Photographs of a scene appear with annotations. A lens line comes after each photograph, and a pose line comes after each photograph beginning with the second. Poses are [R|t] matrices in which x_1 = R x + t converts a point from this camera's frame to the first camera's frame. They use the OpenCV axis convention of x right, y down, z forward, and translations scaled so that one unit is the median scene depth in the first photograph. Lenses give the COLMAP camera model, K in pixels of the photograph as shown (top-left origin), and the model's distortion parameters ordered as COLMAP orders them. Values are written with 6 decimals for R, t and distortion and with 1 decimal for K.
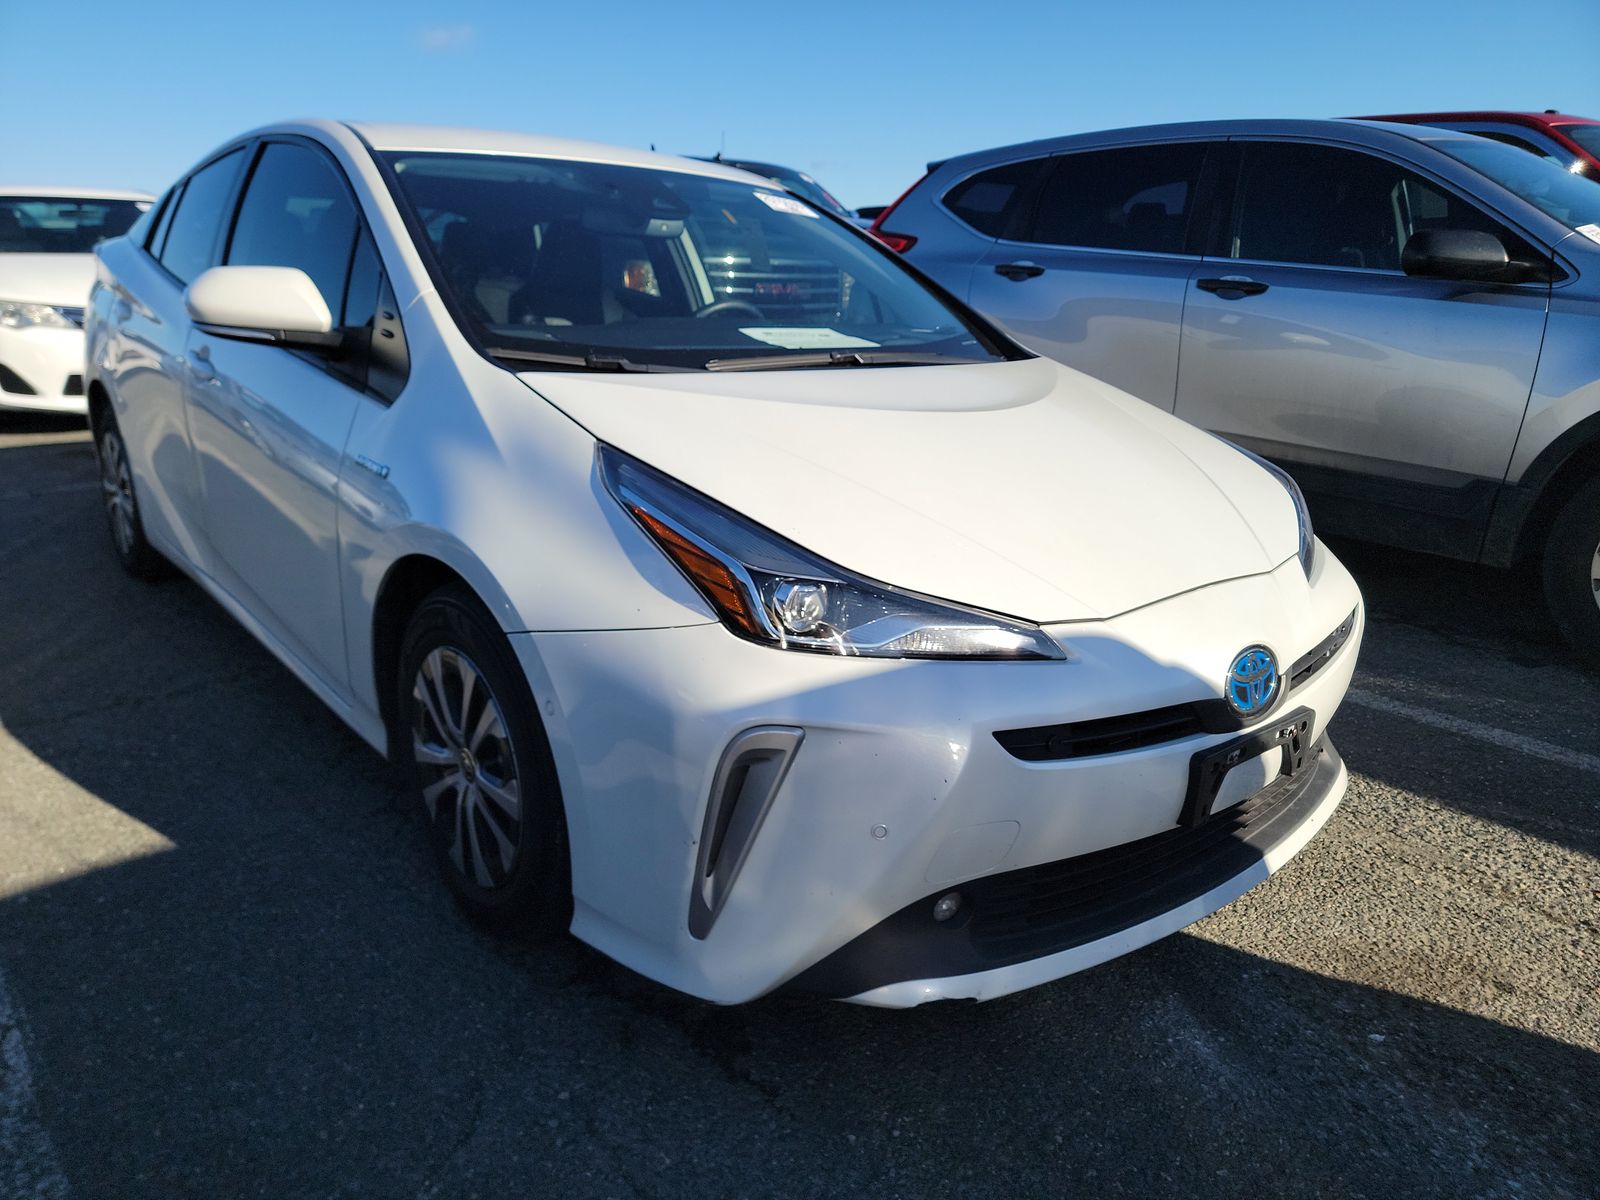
lens RADIAL K [[1197.4, 0, 804.6], [0, 1197.4, 594.1], [0, 0, 1]] dist [0.089233, -0.076068]
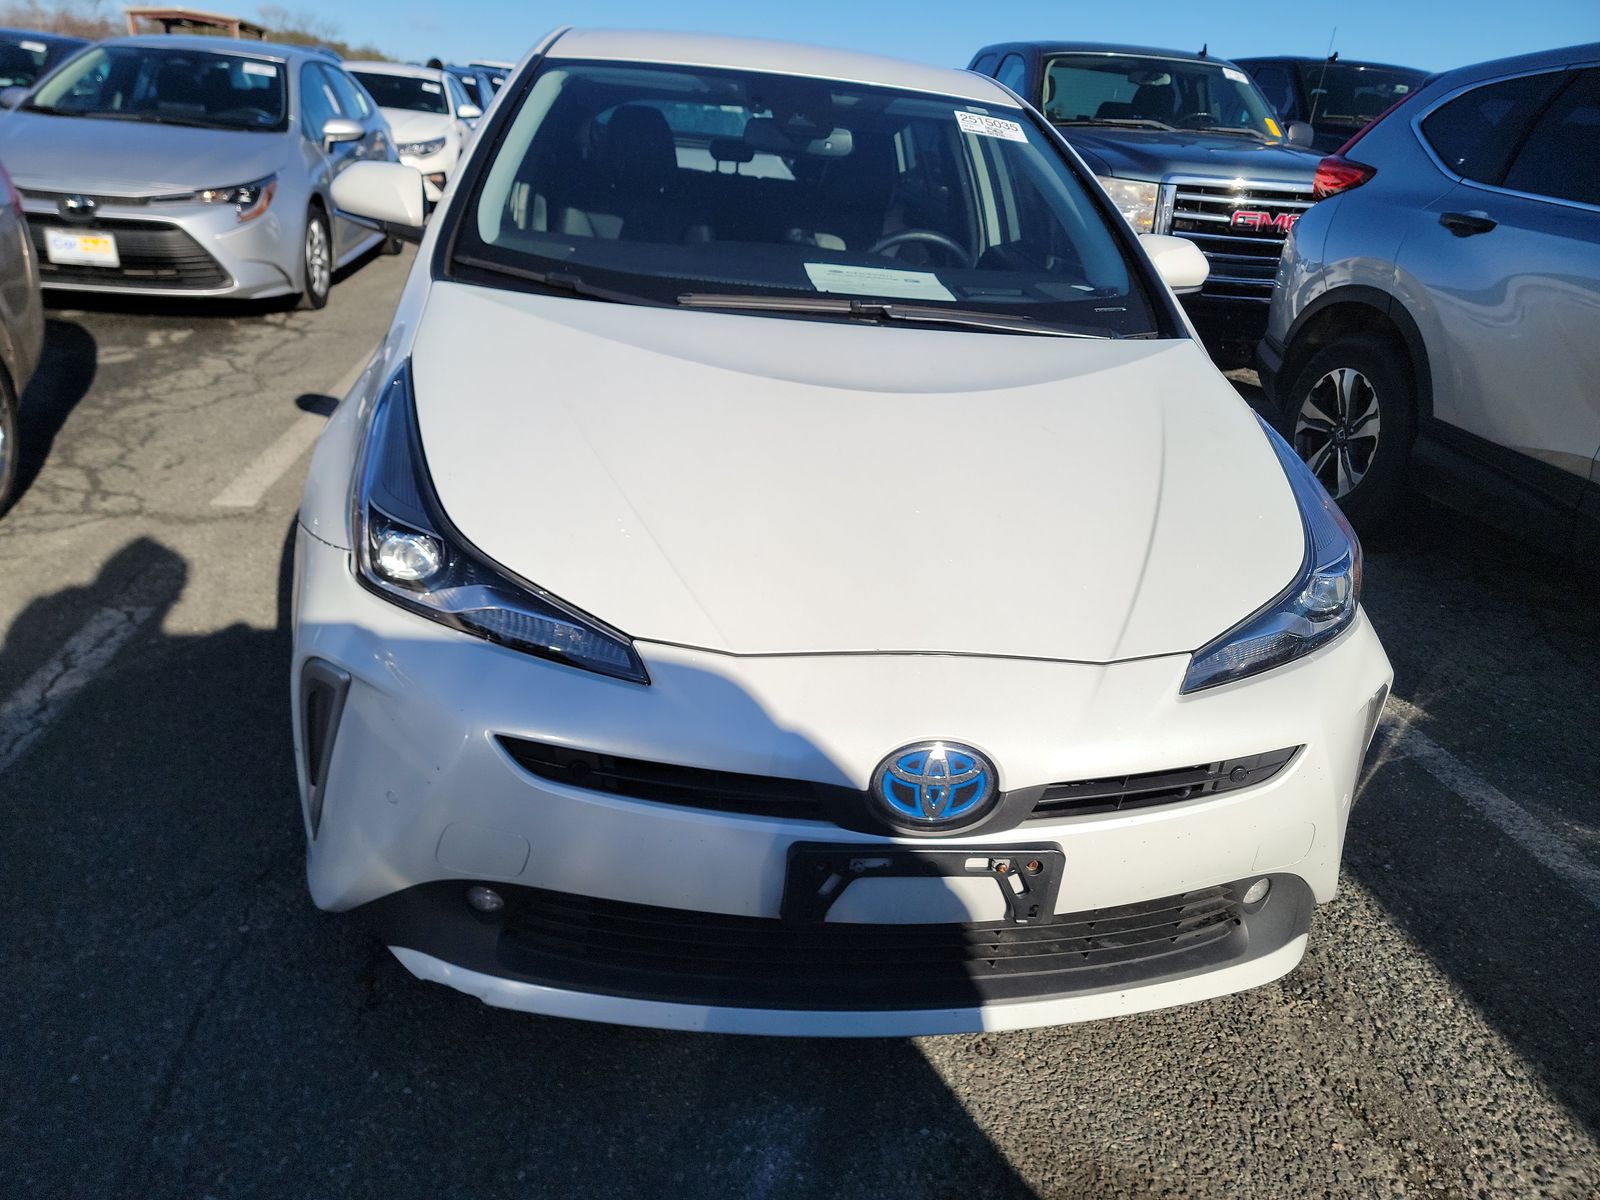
lens RADIAL K [[1197.4, 0, 804.6], [0, 1197.4, 594.1], [0, 0, 1]] dist [0.089233, -0.076068]
pose [[0.822724, 0.248891, -0.511056, 0.543942], [-0.208796, 0.968520, 0.135551, -0.111851], [0.528705, -0.004815, 0.848792, 0.234538]]
